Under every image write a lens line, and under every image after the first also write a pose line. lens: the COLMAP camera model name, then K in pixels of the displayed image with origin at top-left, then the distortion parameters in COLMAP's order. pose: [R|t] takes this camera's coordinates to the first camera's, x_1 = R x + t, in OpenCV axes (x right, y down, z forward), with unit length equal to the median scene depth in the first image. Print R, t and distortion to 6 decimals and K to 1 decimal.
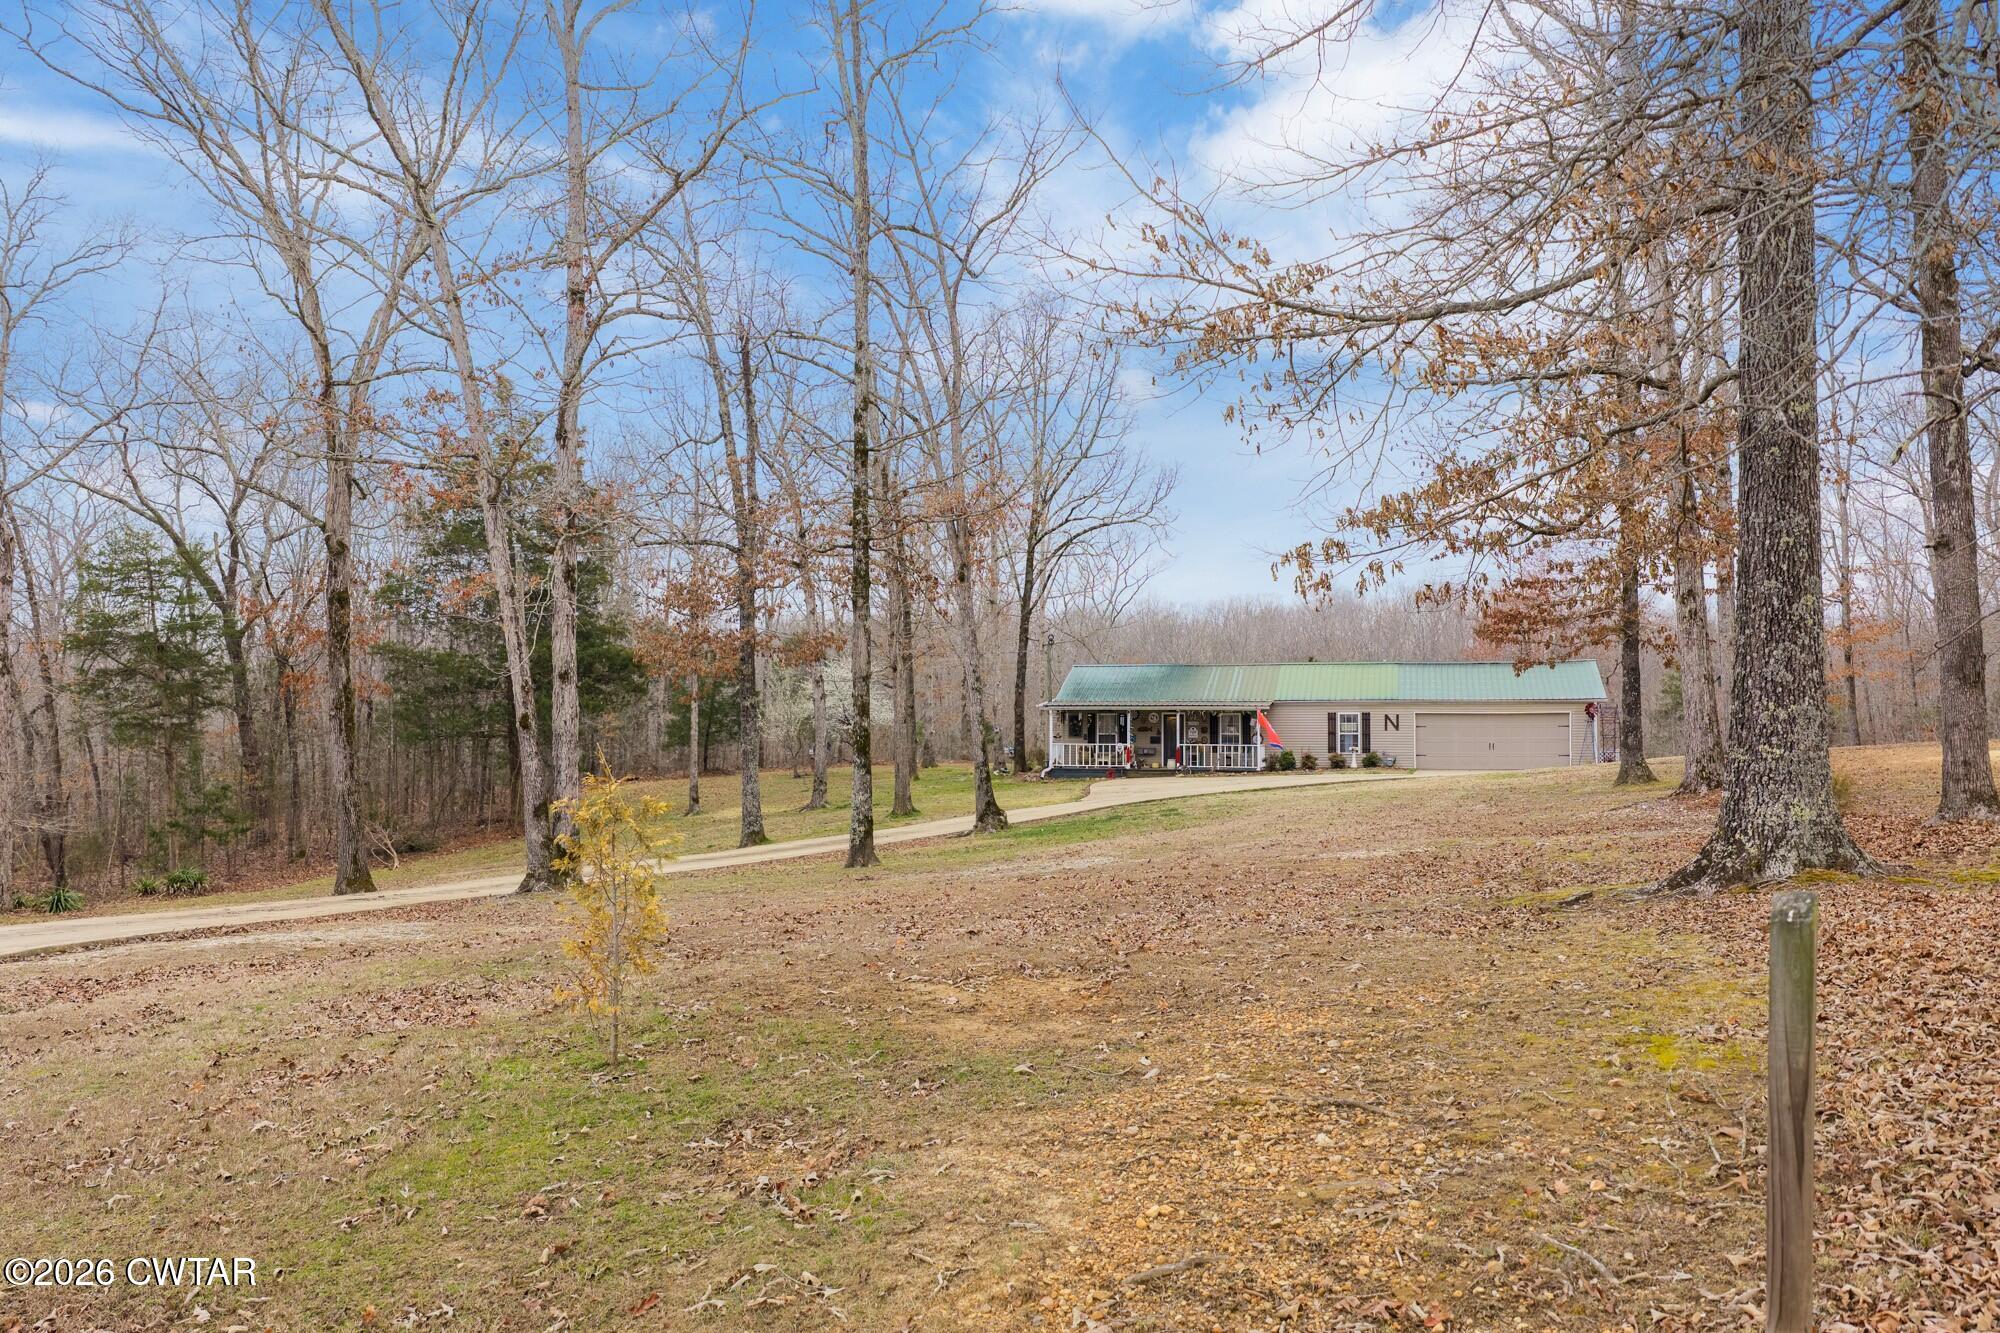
lens RADIAL K [[1622.1, 0, 1001.1], [0, 1622.1, 679.3], [0, 0, 1]] dist [0.008517, -0.013030]
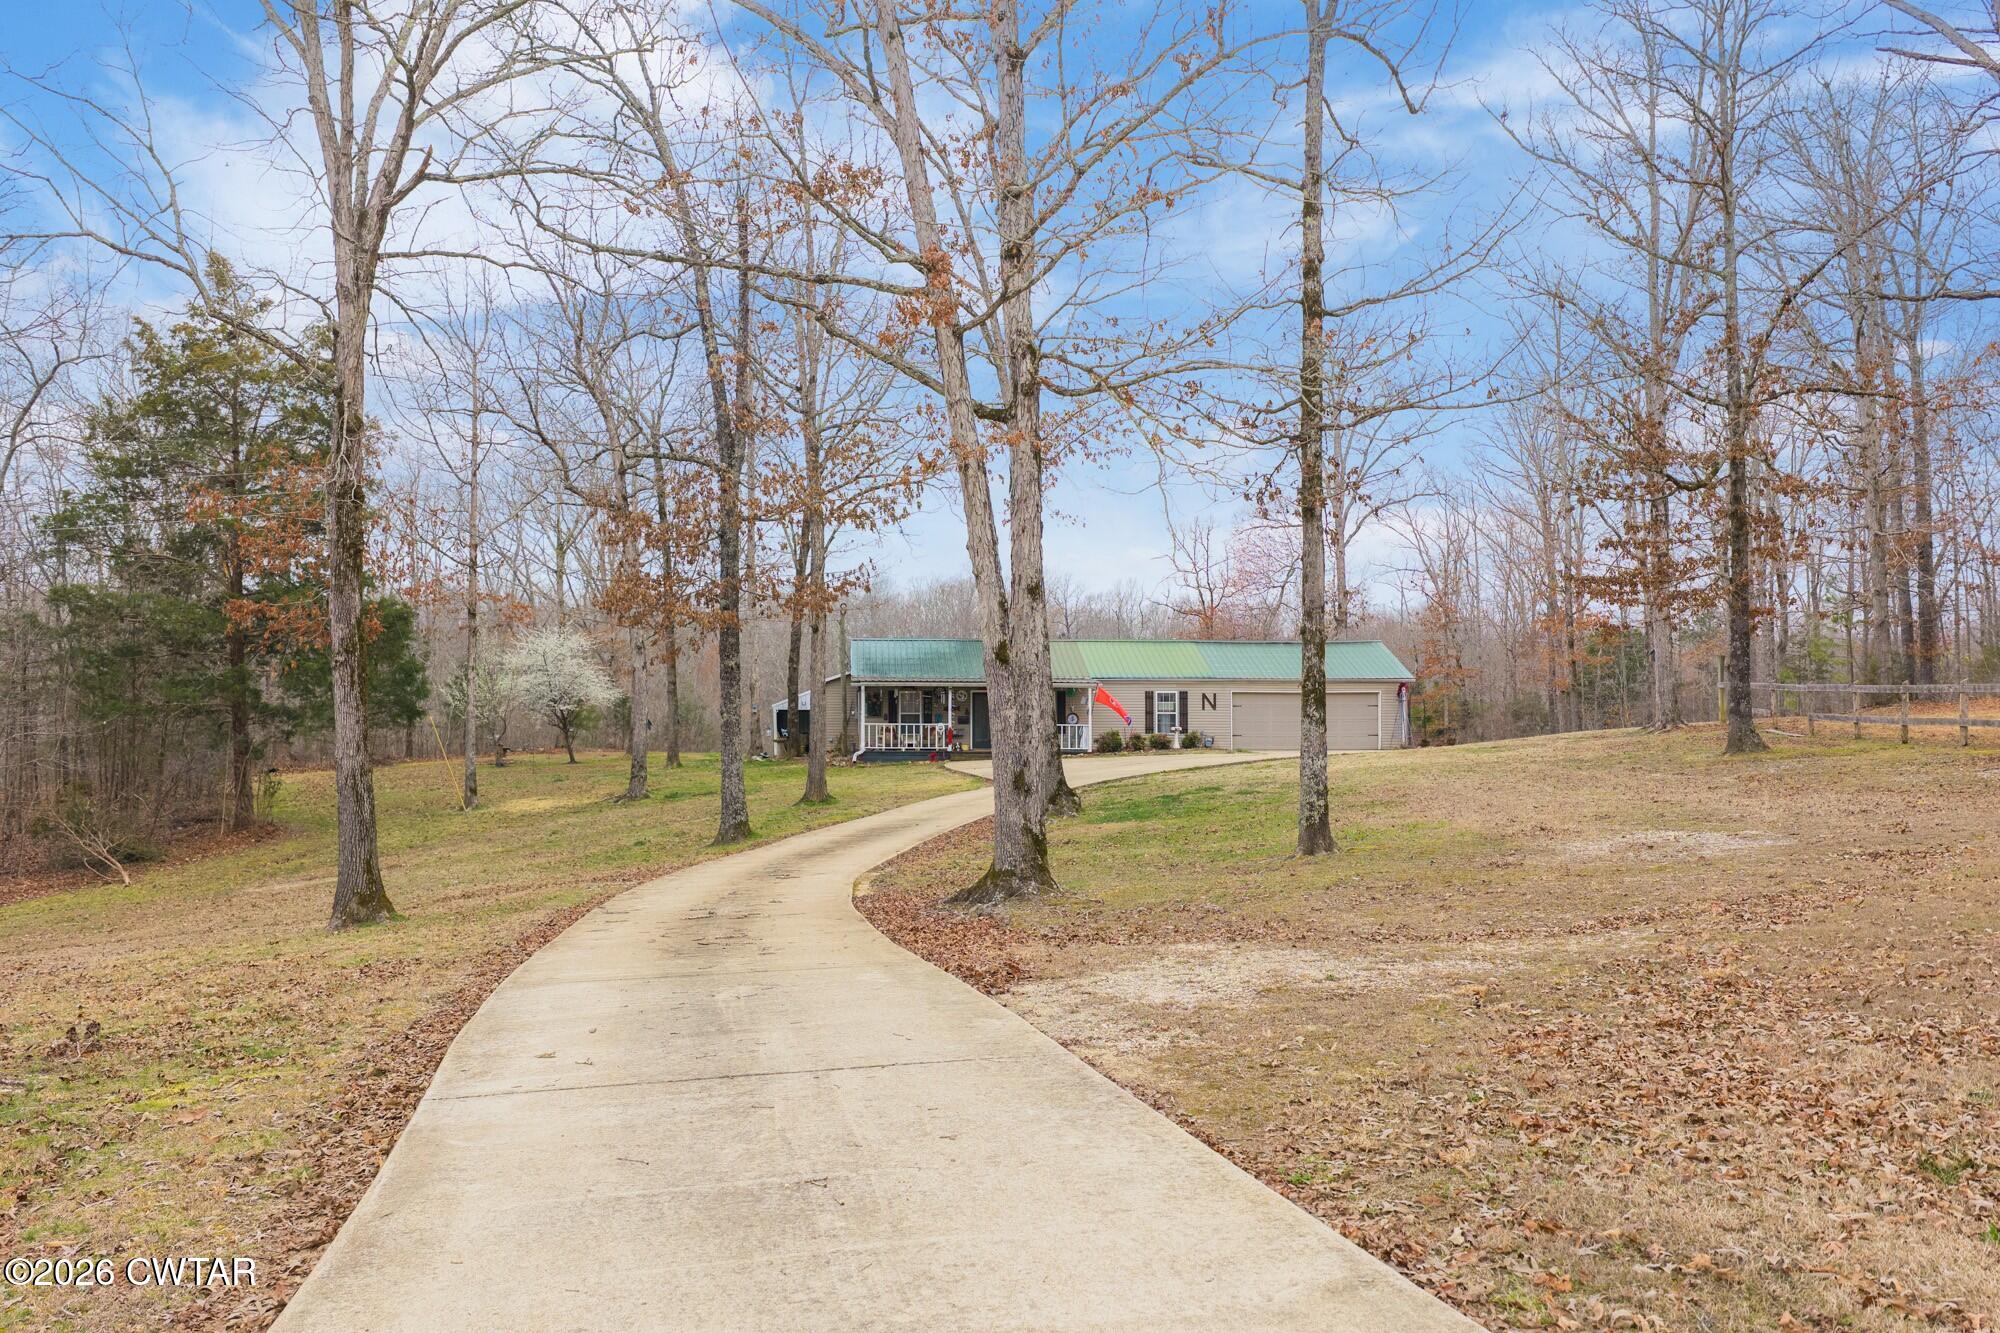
lens RADIAL K [[1622.1, 0, 1001.1], [0, 1622.1, 679.3], [0, 0, 1]] dist [0.008517, -0.013030]
pose [[0.940222, 0.010273, 0.340406, -0.202865], [-0.011101, 0.999938, 0.000484, 0.014136], [-0.340380, -0.004234, 0.940278, 0.133316]]
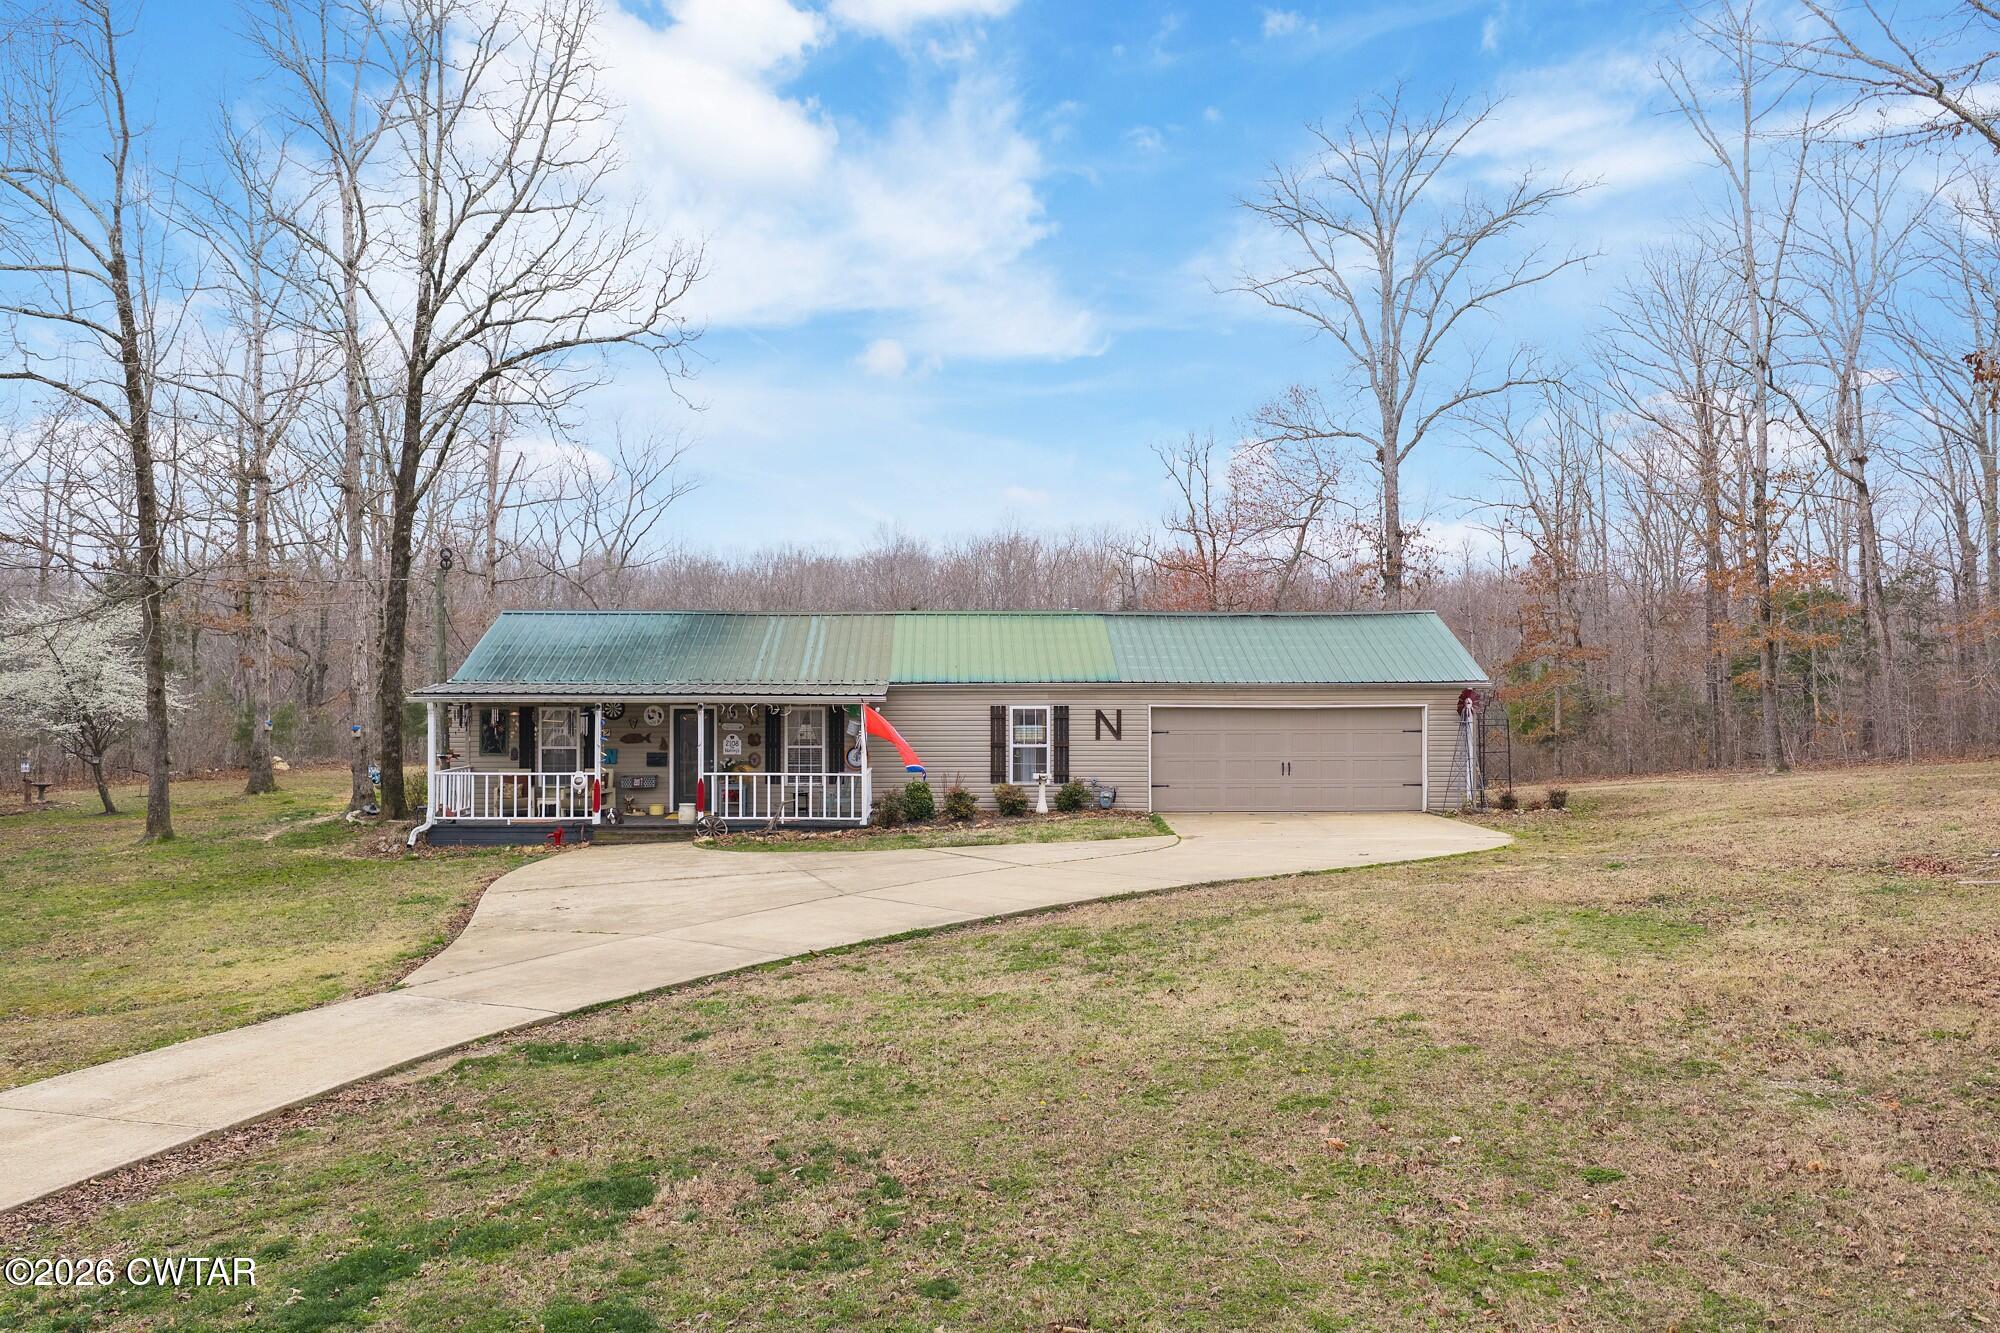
lens RADIAL K [[1622.1, 0, 1001.1], [0, 1622.1, 679.3], [0, 0, 1]] dist [0.008517, -0.013030]
pose [[0.961393, 0.000727, 0.275179, 0.060542], [-0.007500, 0.999694, 0.023560, -0.000460], [-0.275078, -0.024715, 0.961104, 0.496614]]
